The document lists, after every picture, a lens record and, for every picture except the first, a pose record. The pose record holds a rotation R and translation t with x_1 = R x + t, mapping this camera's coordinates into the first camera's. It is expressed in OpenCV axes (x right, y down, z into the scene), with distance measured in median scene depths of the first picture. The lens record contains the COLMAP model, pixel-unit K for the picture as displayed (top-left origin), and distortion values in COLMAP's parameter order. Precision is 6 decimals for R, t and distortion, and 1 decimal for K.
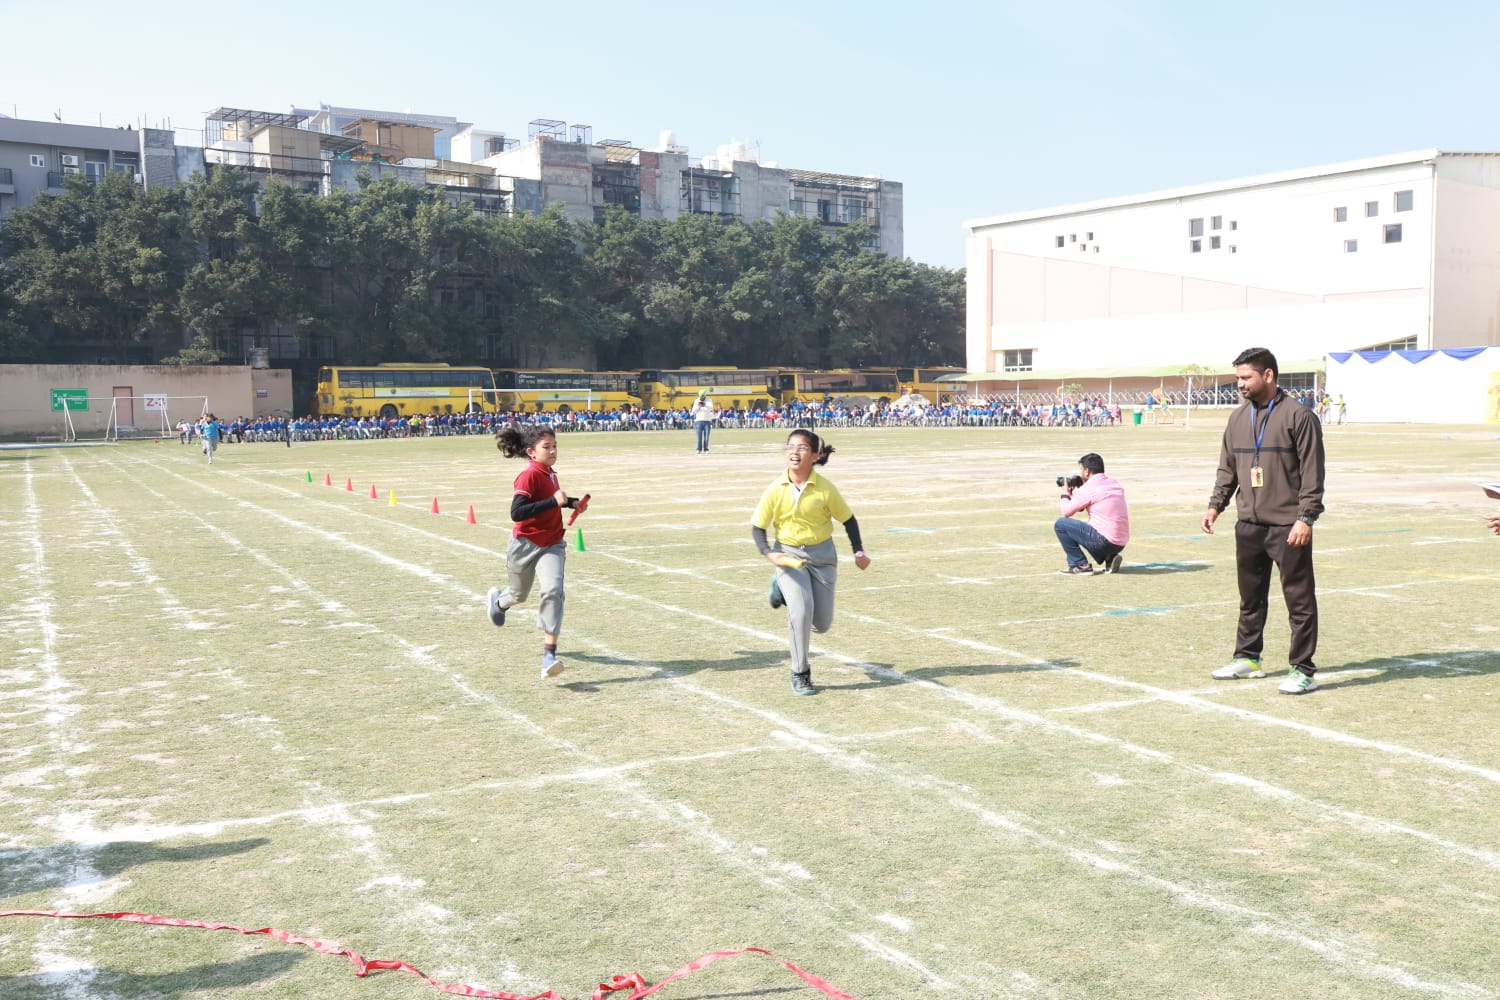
lens RADIAL K [[1452.3, 0, 750.0], [0, 1452.3, 500.0], [0, 0, 1]] dist [0.024957, 0.001577]
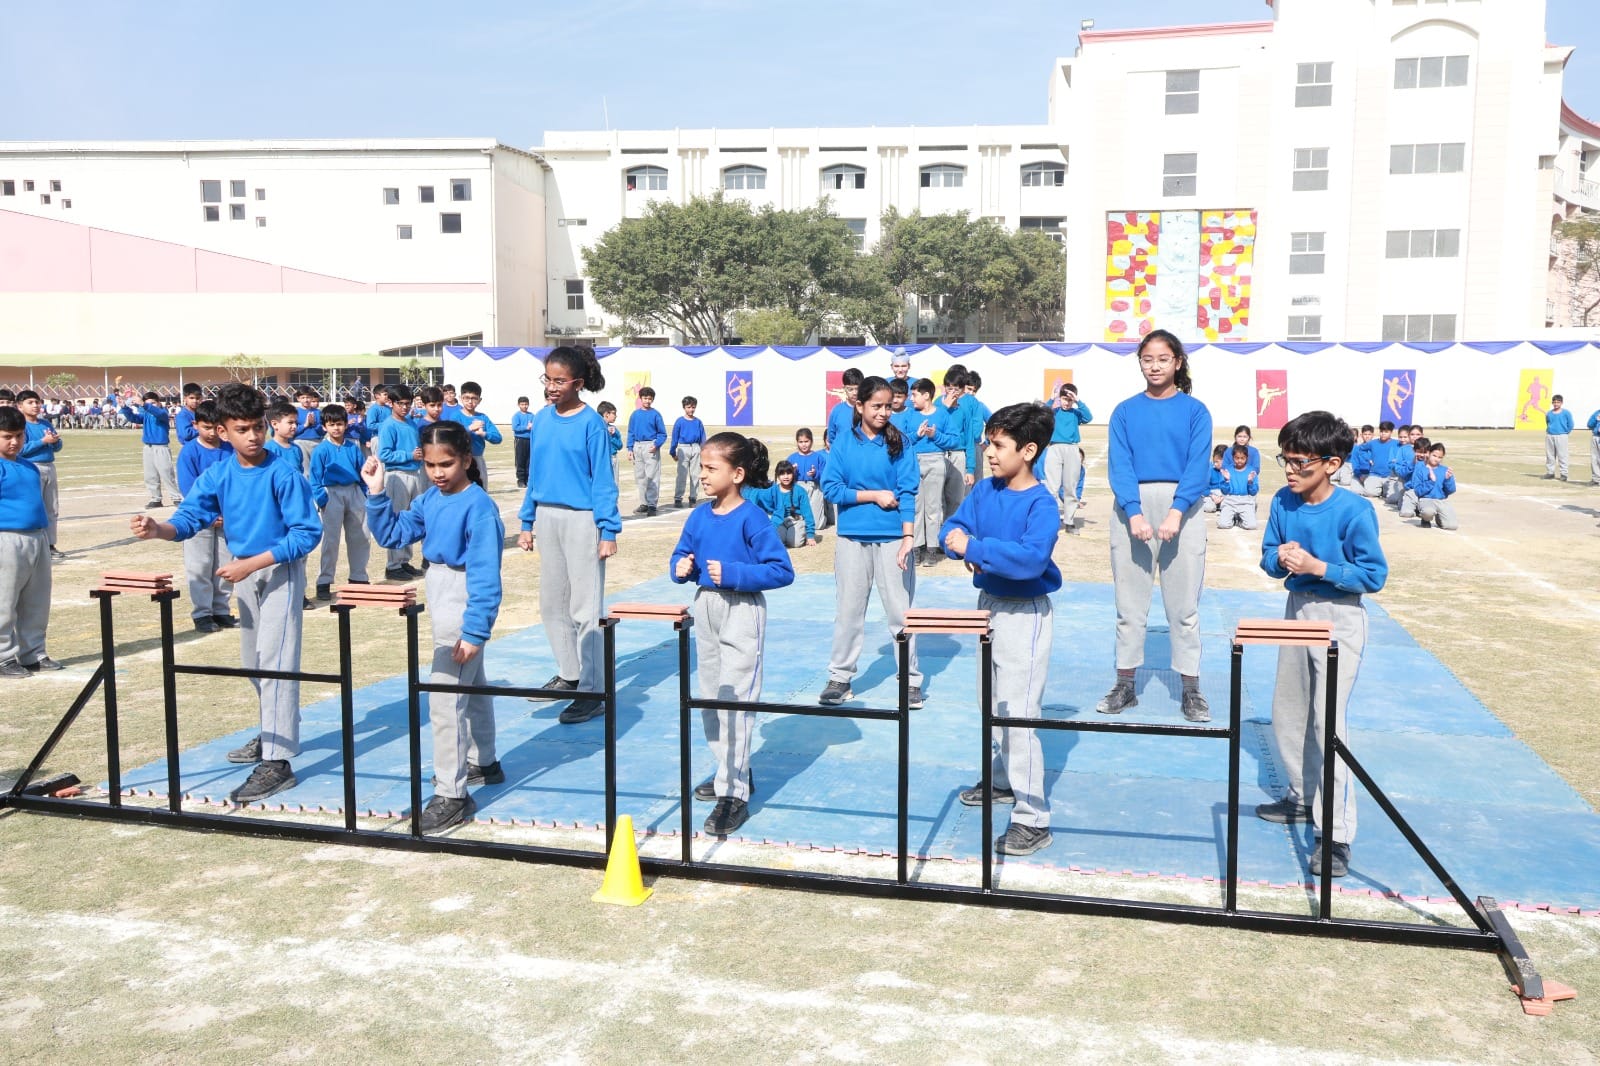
lens RADIAL K [[1400.5, 0, 813.6], [0, 1400.5, 516.6], [0, 0, 1]] dist [0.047003, 0.000567]
pose [[0.665927, -0.052008, 0.744202, -0.072138], [0.041014, 0.998611, 0.033087, -0.010903], [-0.744889, 0.008489, 0.667135, 0.176470]]
